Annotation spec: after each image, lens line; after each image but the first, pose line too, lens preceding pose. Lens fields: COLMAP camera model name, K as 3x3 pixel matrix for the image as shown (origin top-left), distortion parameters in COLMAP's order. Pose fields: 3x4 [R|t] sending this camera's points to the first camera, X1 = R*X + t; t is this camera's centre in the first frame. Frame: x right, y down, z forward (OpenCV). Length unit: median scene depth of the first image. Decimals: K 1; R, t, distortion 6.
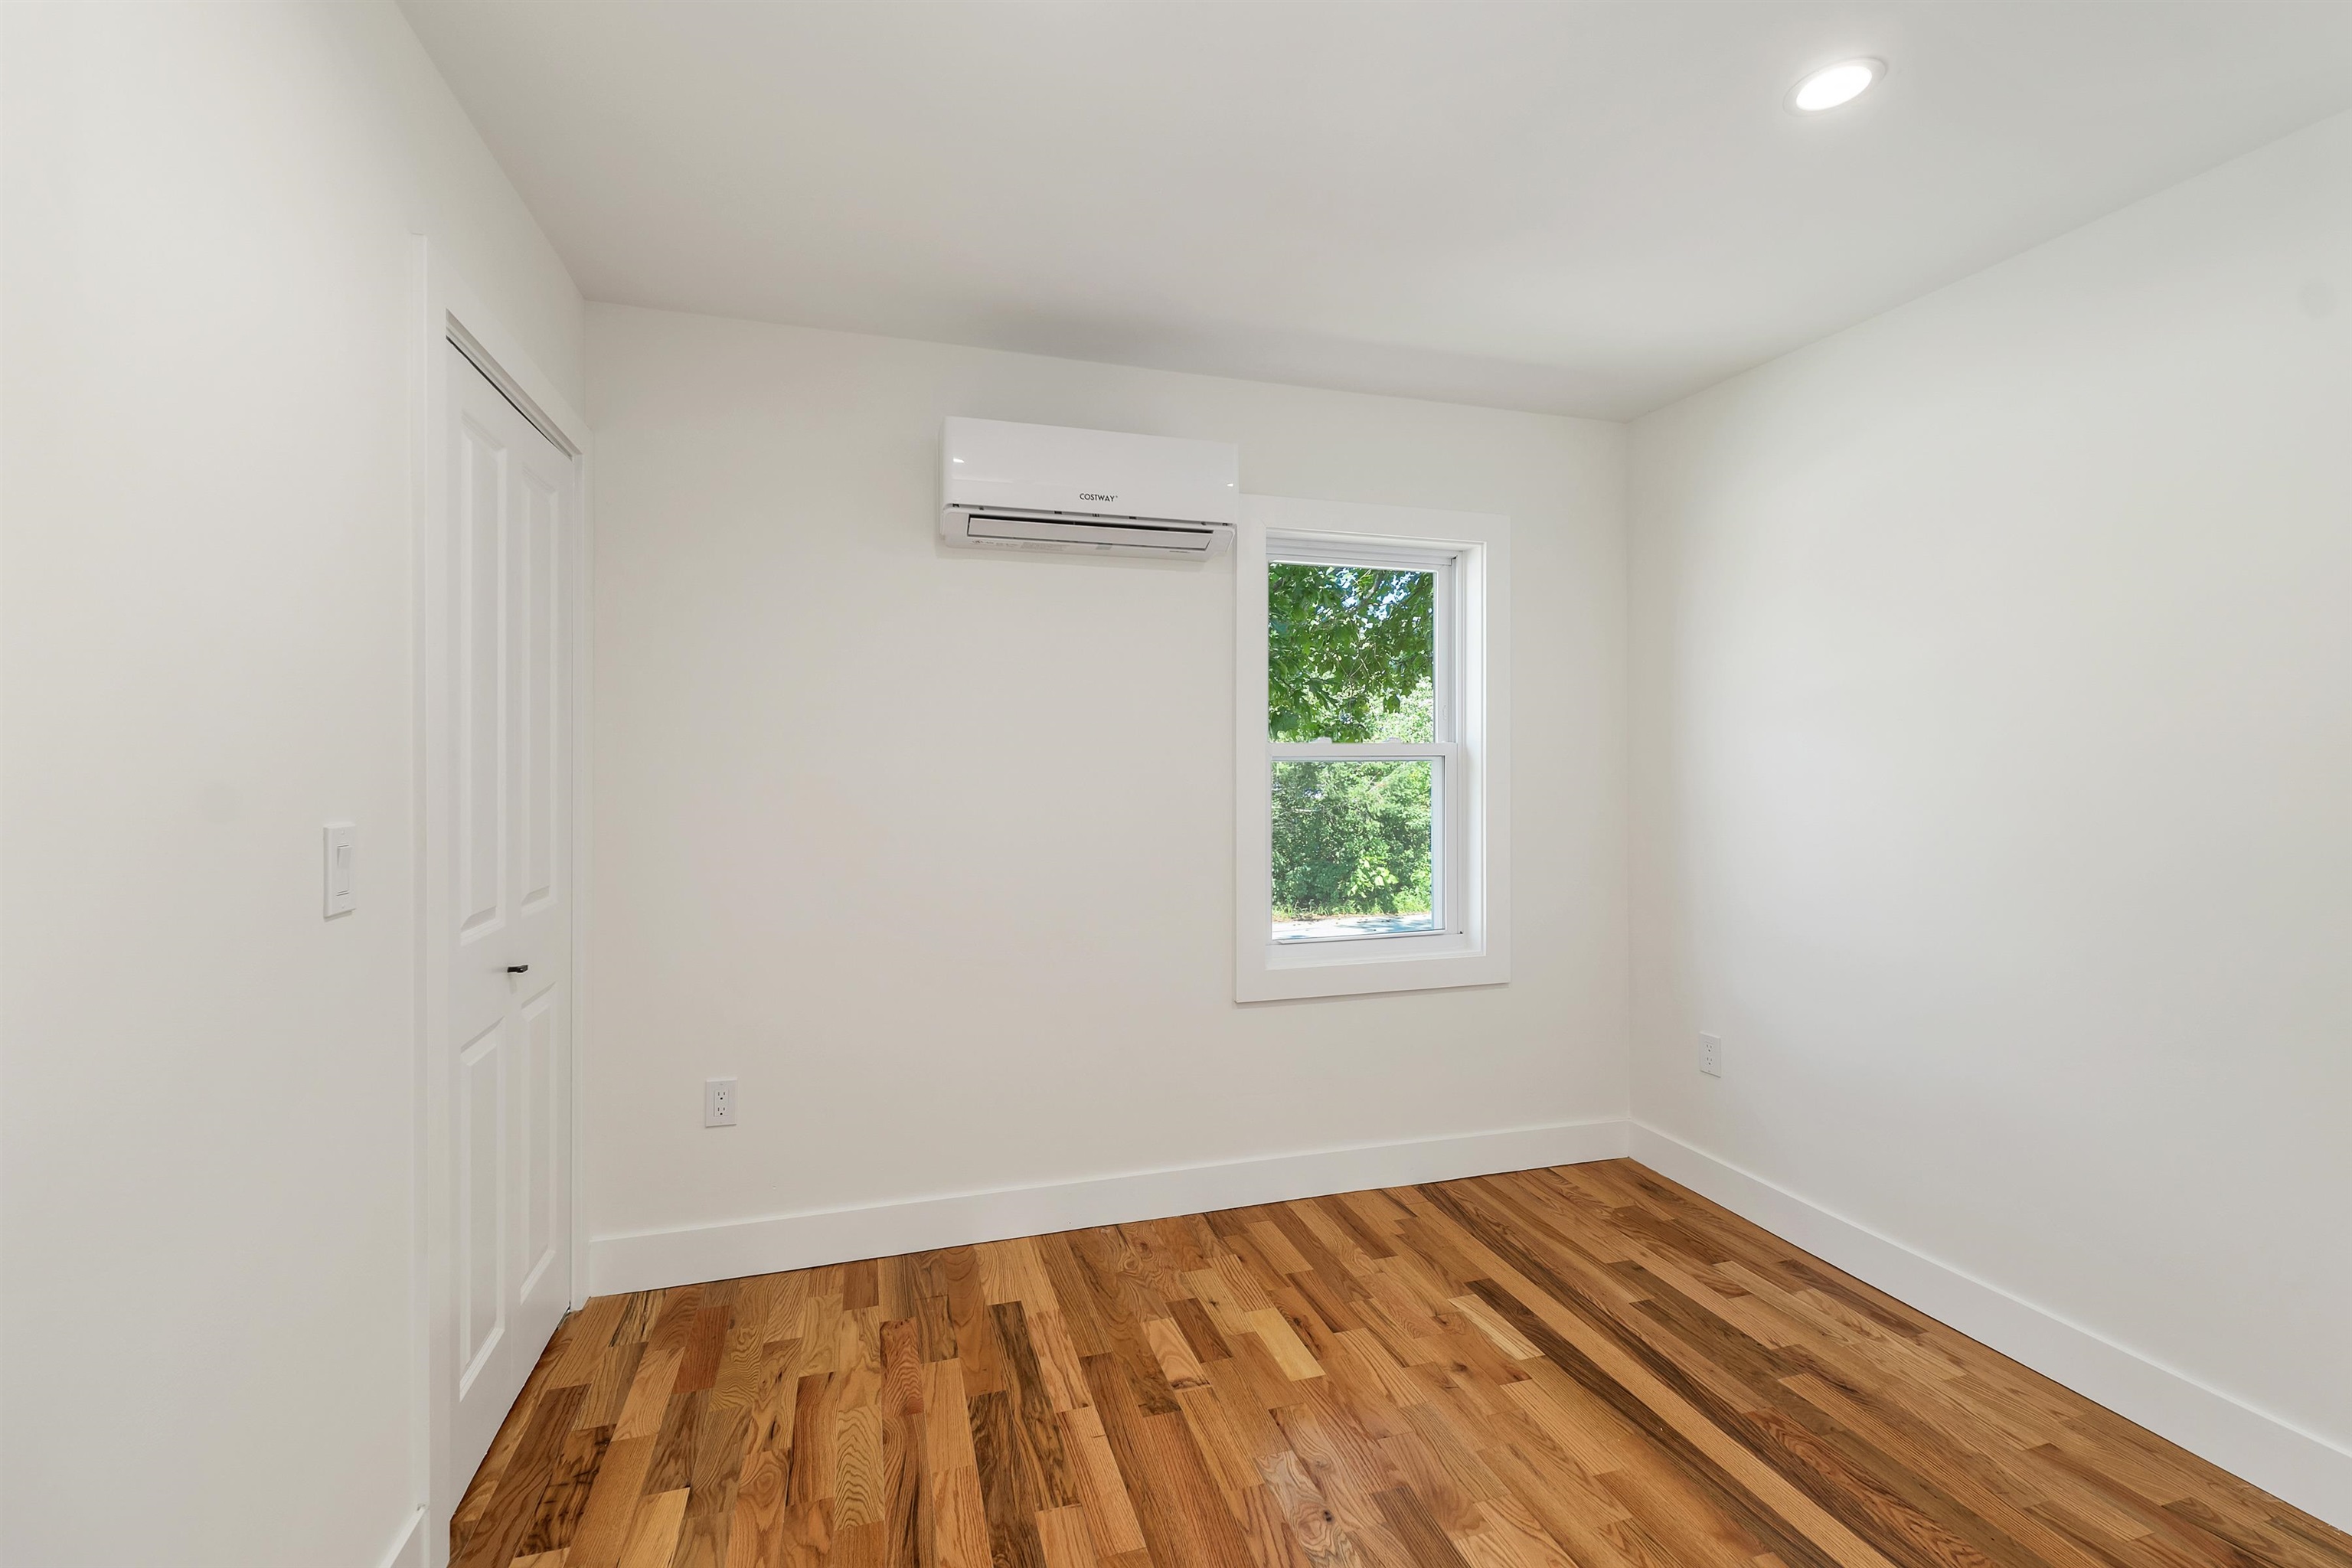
lens RADIAL K [[993.4, 0, 1164.6], [0, 993.4, 766.7], [0, 0, 1]] dist [0.001004, -0.000588]
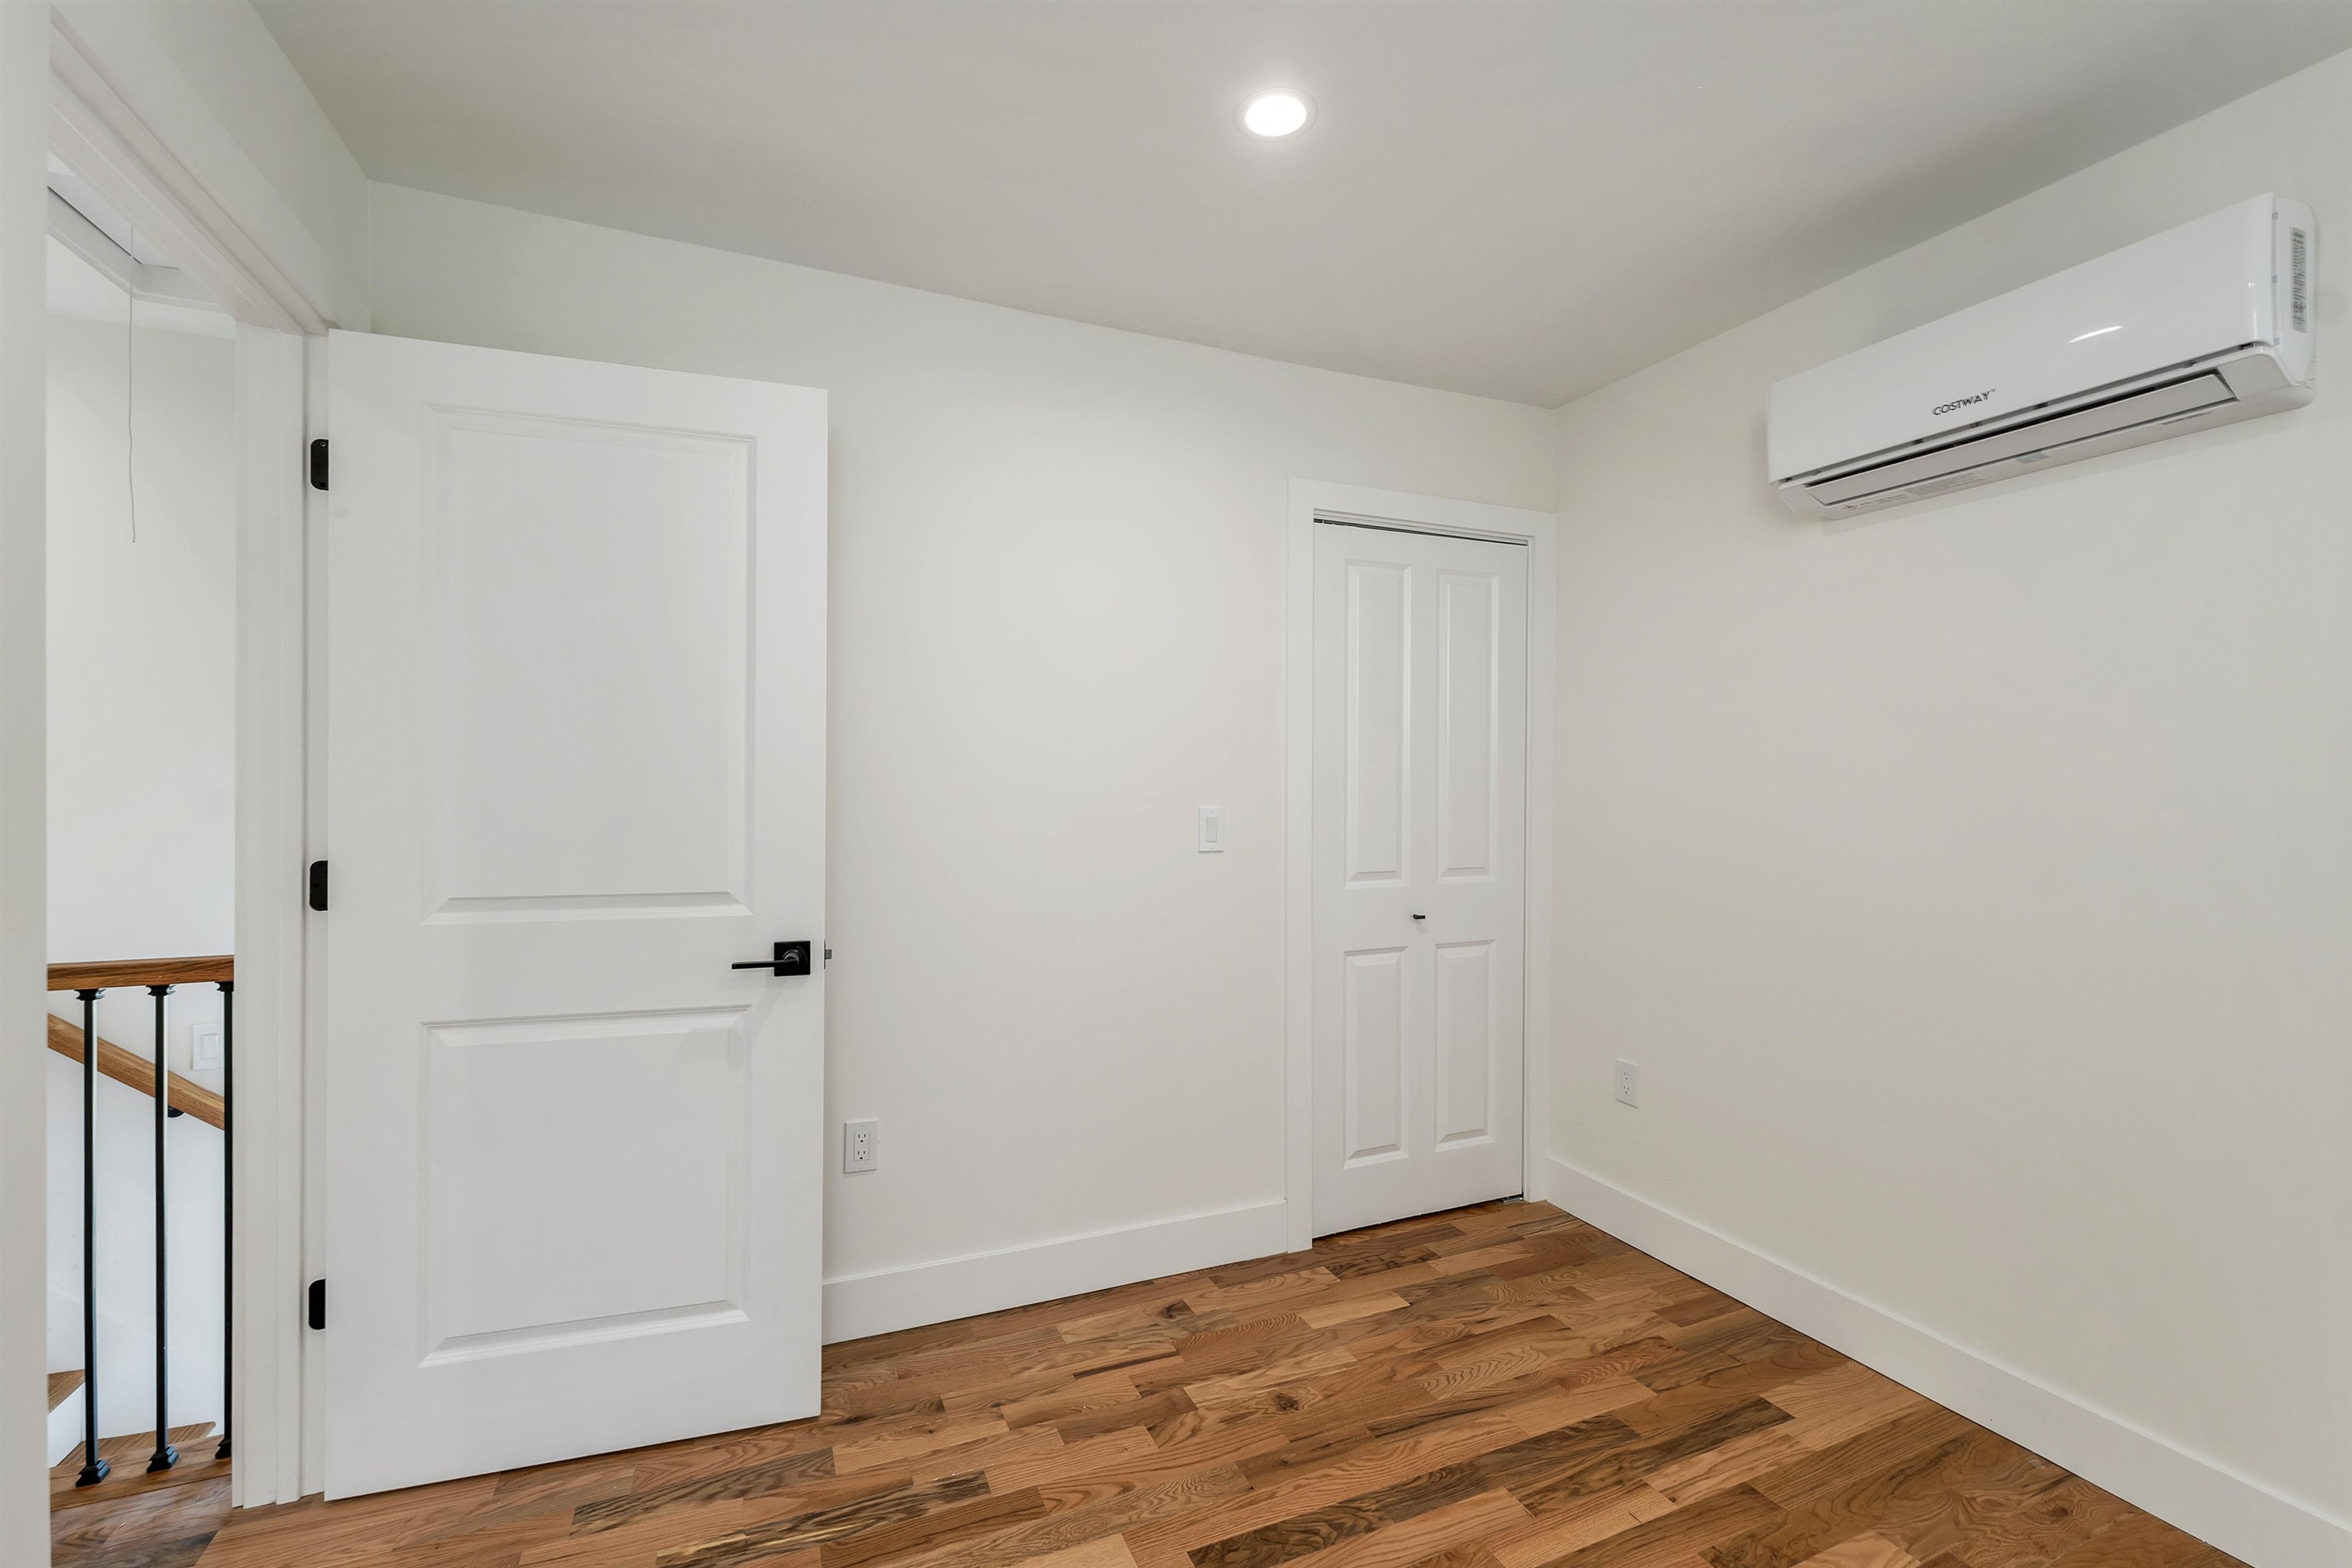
lens RADIAL K [[993.4, 0, 1149.8], [0, 993.4, 785.6], [0, 0, 1]] dist [0.001004, -0.000588]
pose [[0.103936, 0.005603, -0.994568, 0.744386], [-0.003177, 0.999981, 0.005302, 0.003124], [0.994579, 0.002609, 0.103951, 0.440528]]
